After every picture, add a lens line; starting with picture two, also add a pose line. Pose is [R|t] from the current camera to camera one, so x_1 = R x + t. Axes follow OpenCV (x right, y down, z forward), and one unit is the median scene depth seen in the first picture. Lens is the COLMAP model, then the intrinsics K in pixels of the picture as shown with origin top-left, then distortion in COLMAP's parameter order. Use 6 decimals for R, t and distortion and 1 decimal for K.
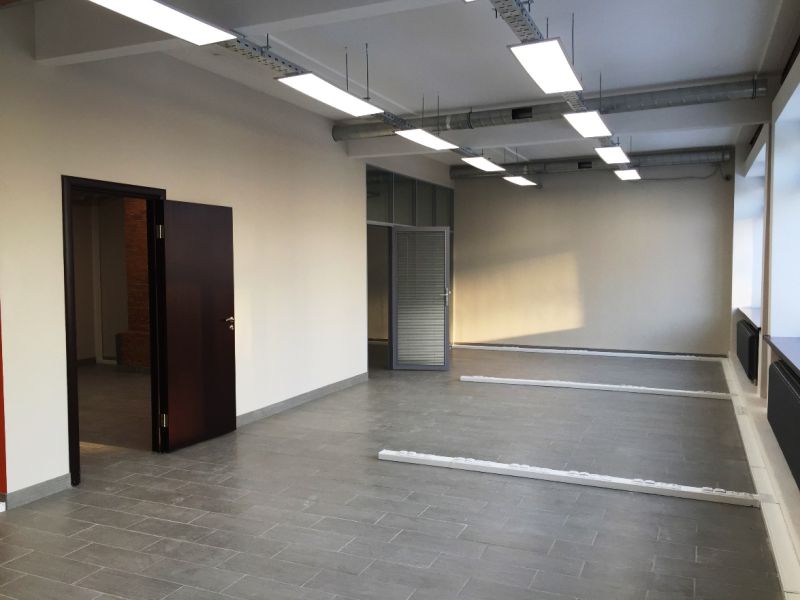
lens RADIAL K [[673.1, 0, 402.2], [0, 673.1, 302.0], [0, 0, 1]] dist [0.068014, -0.086422]
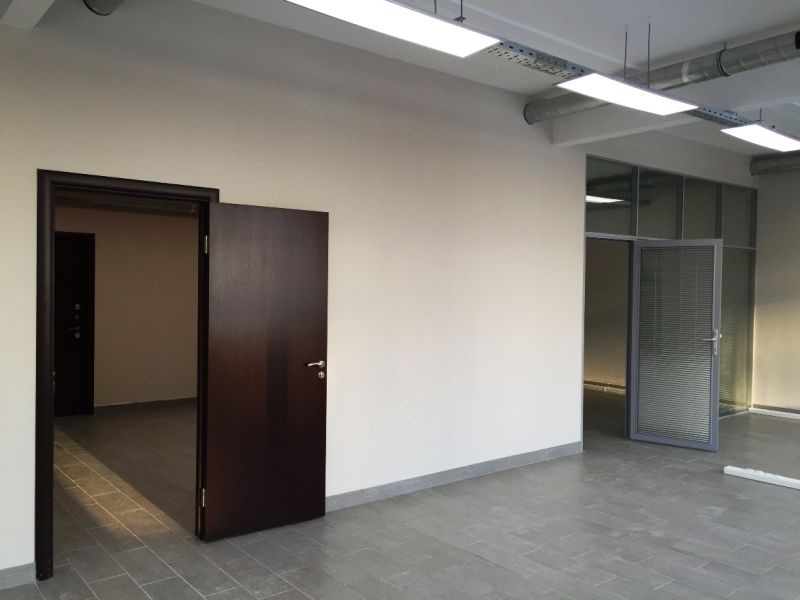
lens RADIAL K [[673.1, 0, 396.4], [0, 673.1, 300.8], [0, 0, 1]] dist [0.068014, -0.086422]
pose [[0.883736, 0.022019, -0.467468, 0.129878], [-0.040636, 0.998730, -0.029778, -0.019727], [0.466218, 0.045312, 0.883509, 0.309607]]
